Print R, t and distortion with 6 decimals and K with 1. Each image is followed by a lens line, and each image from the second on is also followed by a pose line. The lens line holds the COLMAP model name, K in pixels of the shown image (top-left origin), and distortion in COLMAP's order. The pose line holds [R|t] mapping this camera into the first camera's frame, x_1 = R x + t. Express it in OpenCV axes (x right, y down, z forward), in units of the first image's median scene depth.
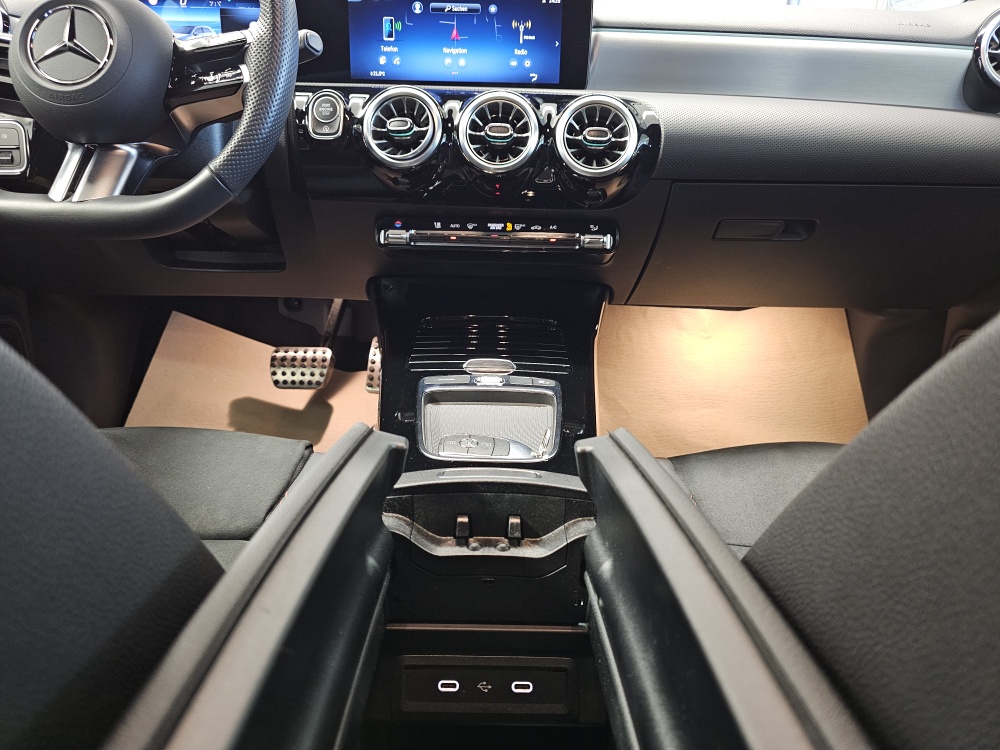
lens RADIAL K [[699.0, 0, 498.5], [0, 699.0, 378.3], [0, 0, 1]] dist [0.056793, -0.070926]
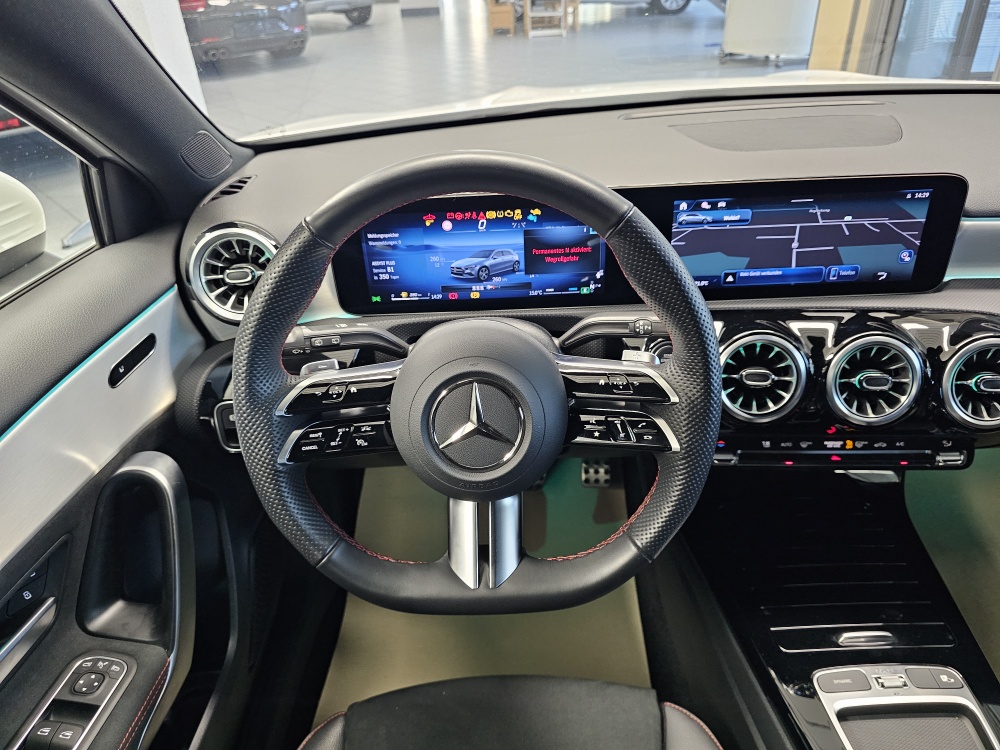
lens RADIAL K [[699.0, 0, 498.9], [0, 699.0, 375.0], [0, 0, 1]] dist [0.056793, -0.070926]
pose [[0.997558, -0.056872, -0.040535, -0.422488], [0.064015, 0.976636, 0.205144, -0.557358], [0.027922, -0.207238, 0.977892, 0.122762]]
